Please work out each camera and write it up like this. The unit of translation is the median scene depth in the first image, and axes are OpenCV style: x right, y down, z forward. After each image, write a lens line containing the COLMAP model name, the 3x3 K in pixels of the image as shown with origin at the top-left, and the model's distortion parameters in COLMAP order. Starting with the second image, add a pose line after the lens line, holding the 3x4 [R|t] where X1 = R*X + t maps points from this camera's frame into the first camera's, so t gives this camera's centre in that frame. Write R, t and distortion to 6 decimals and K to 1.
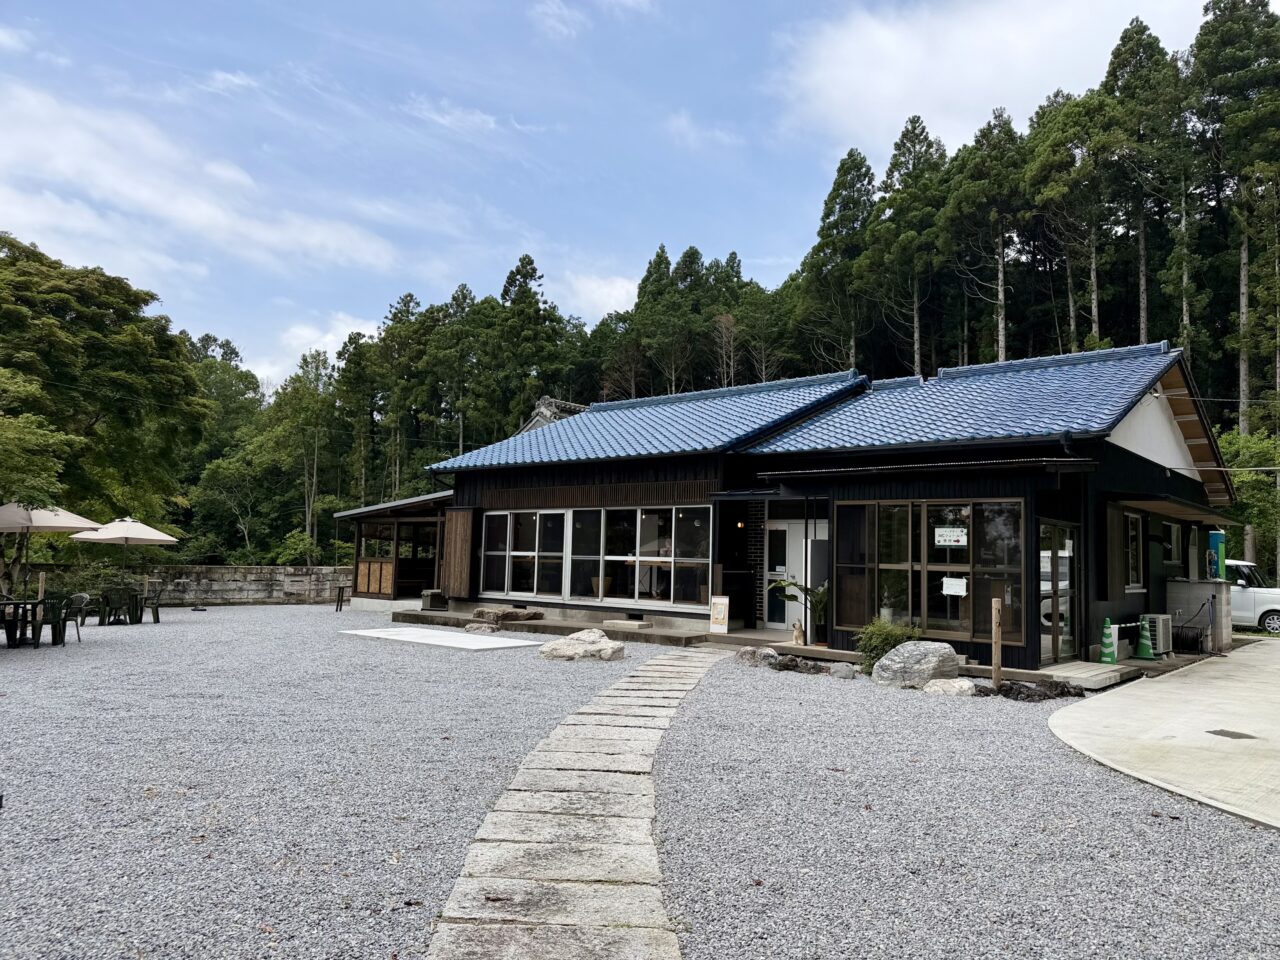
lens RADIAL K [[880.1, 0, 646.3], [0, 880.1, 499.1], [0, 0, 1]] dist [0.064713, -0.094065]
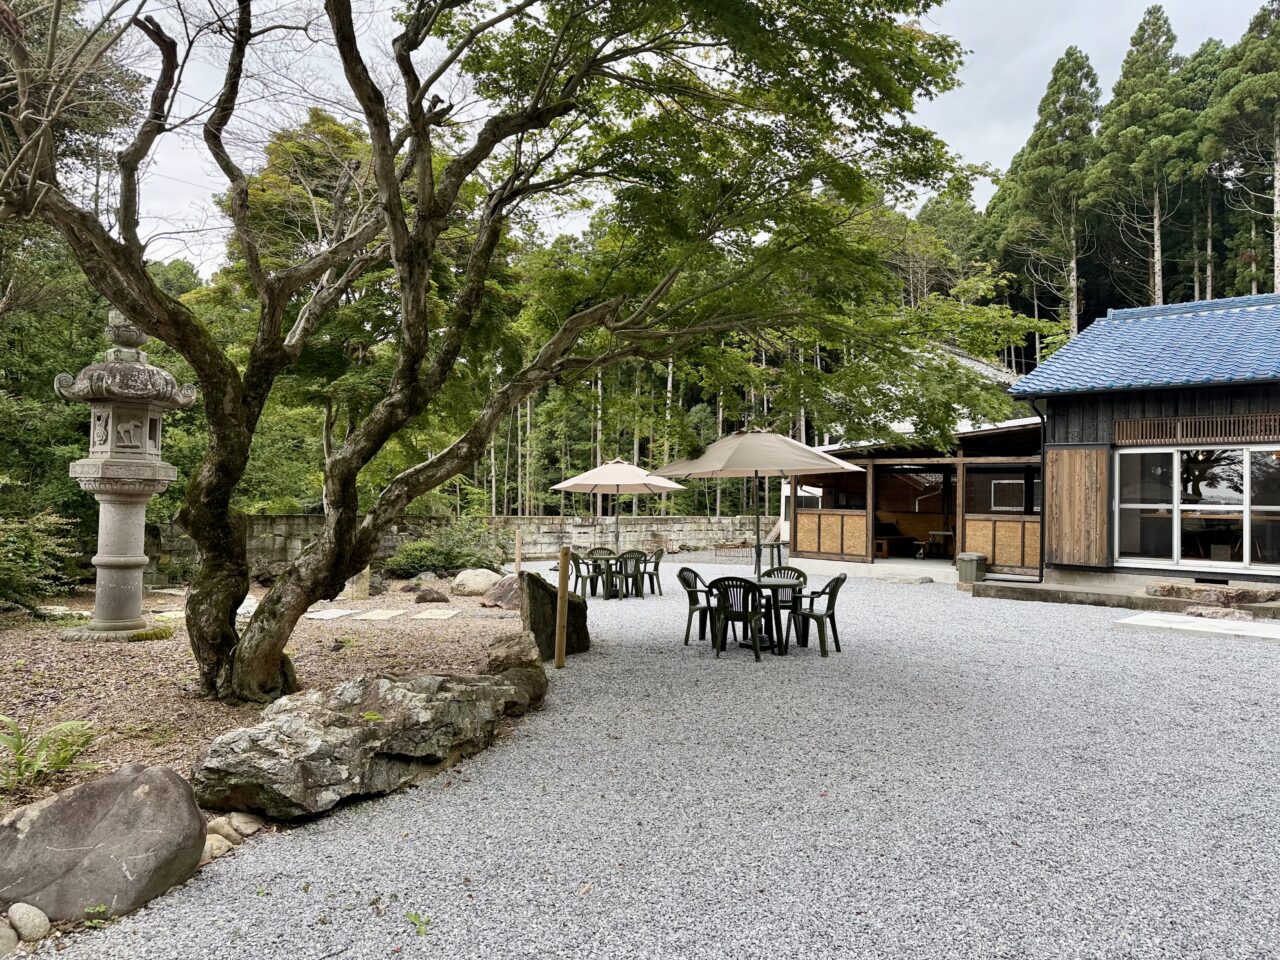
lens RADIAL K [[883.7, 0, 632.4], [0, 883.7, 481.2], [0, 0, 1]] dist [0.000182, -0.007269]
pose [[0.999179, -0.000693, -0.040509, -0.308548], [0.002435, 0.999074, 0.042966, 0.004596], [0.040442, -0.043030, 0.998255, 0.138937]]
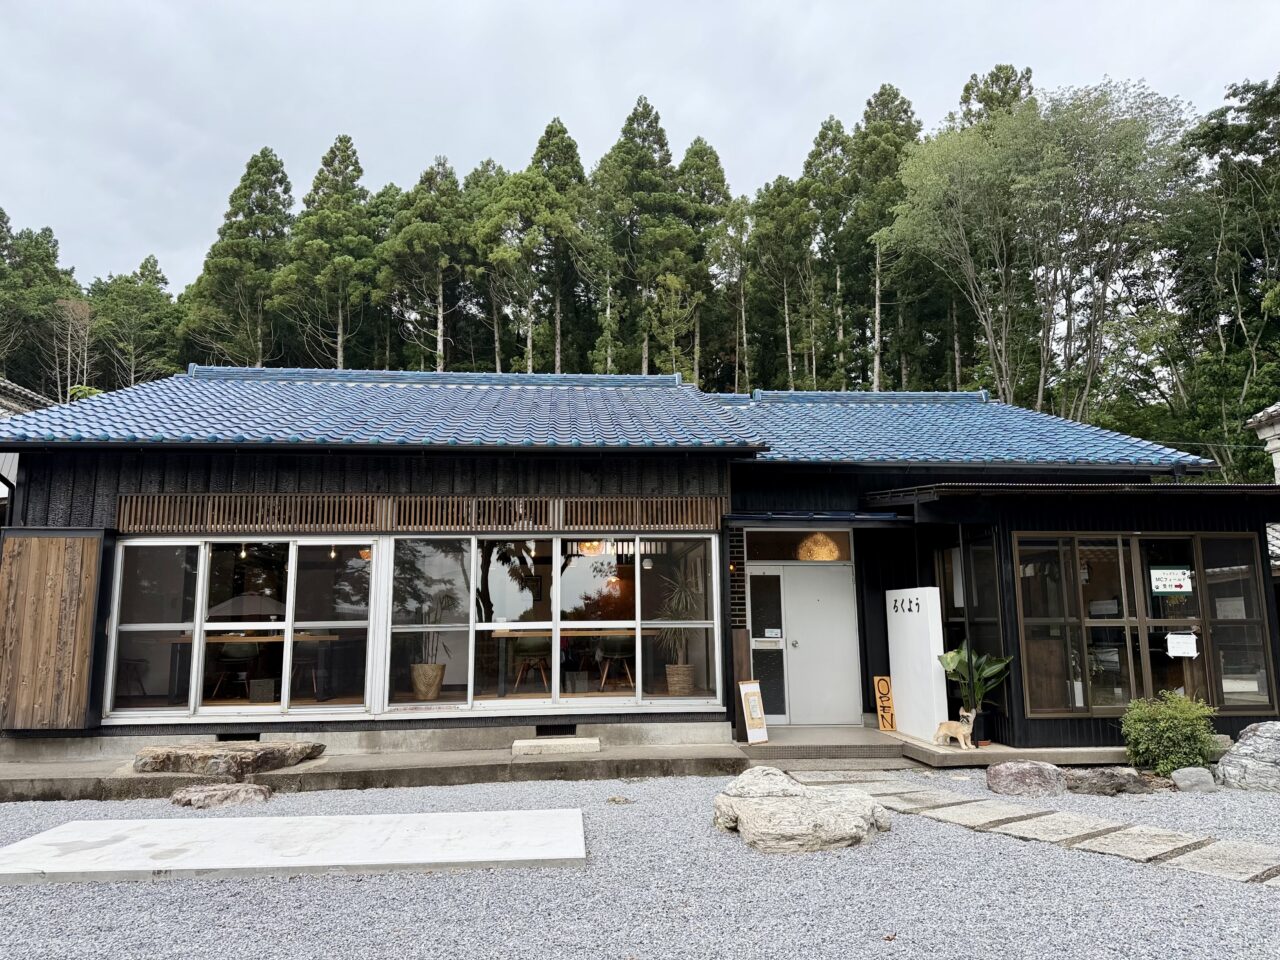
lens RADIAL K [[880.1, 0, 646.3], [0, 880.1, 499.1], [0, 0, 1]] dist [0.064713, -0.094065]
pose [[0.698777, 0.070488, 0.711858, -0.178980], [-0.020329, 0.996688, -0.078736, 0.013973], [-0.715051, 0.040548, 0.697896, 0.260799]]
